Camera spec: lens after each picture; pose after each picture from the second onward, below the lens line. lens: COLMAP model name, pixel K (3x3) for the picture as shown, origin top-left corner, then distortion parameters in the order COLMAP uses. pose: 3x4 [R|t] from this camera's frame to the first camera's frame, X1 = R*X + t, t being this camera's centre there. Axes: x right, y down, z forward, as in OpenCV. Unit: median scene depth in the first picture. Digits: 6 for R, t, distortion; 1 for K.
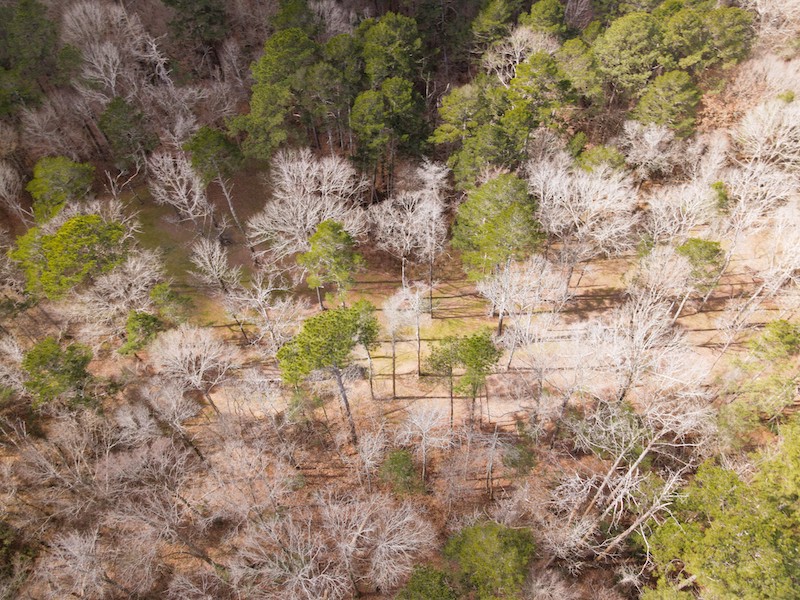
lens RADIAL K [[567.3, 0, 402.3], [0, 567.3, 299.9], [0, 0, 1]] dist [0.004590, 0.003957]
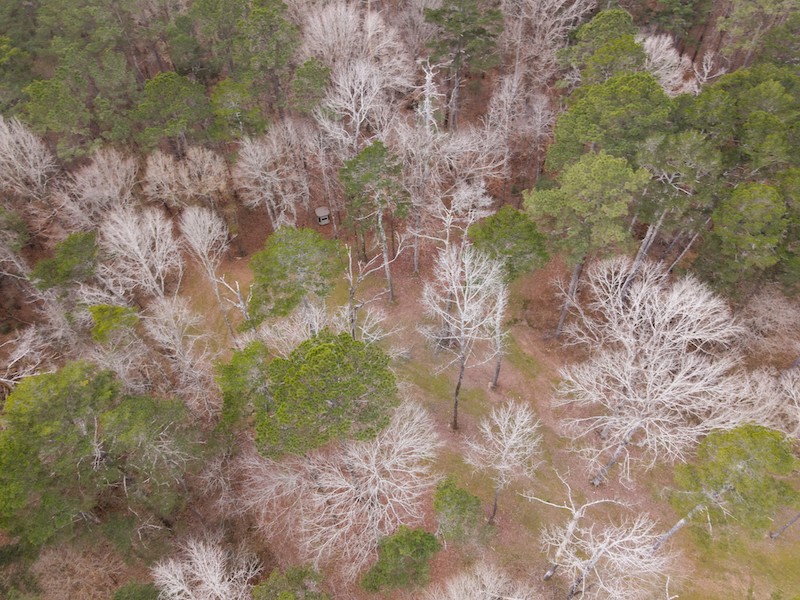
lens RADIAL K [[567.3, 0, 398.7], [0, 567.3, 298.8], [0, 0, 1]] dist [0.004590, 0.003957]
pose [[0.976965, 0.174656, -0.122613, -0.338623], [-0.179326, 0.983390, -0.028056, -0.143953], [0.115676, 0.049398, 0.992058, 0.303100]]
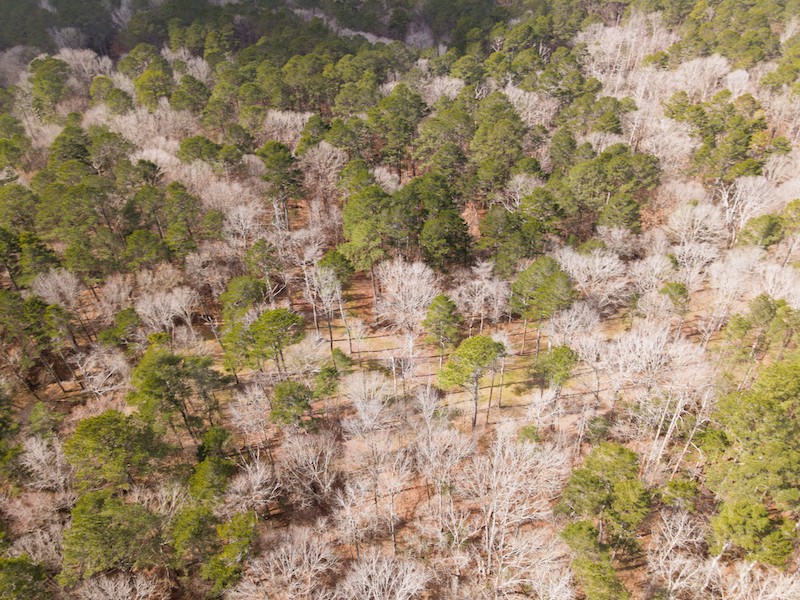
lens RADIAL K [[567.3, 0, 396.3], [0, 567.3, 301.1], [0, 0, 1]] dist [0.004590, 0.003957]
pose [[0.988048, -0.099771, 0.117501, -0.329775], [0.127519, 0.957305, -0.259433, 0.197178], [-0.086600, 0.271316, 0.958586, -0.337887]]
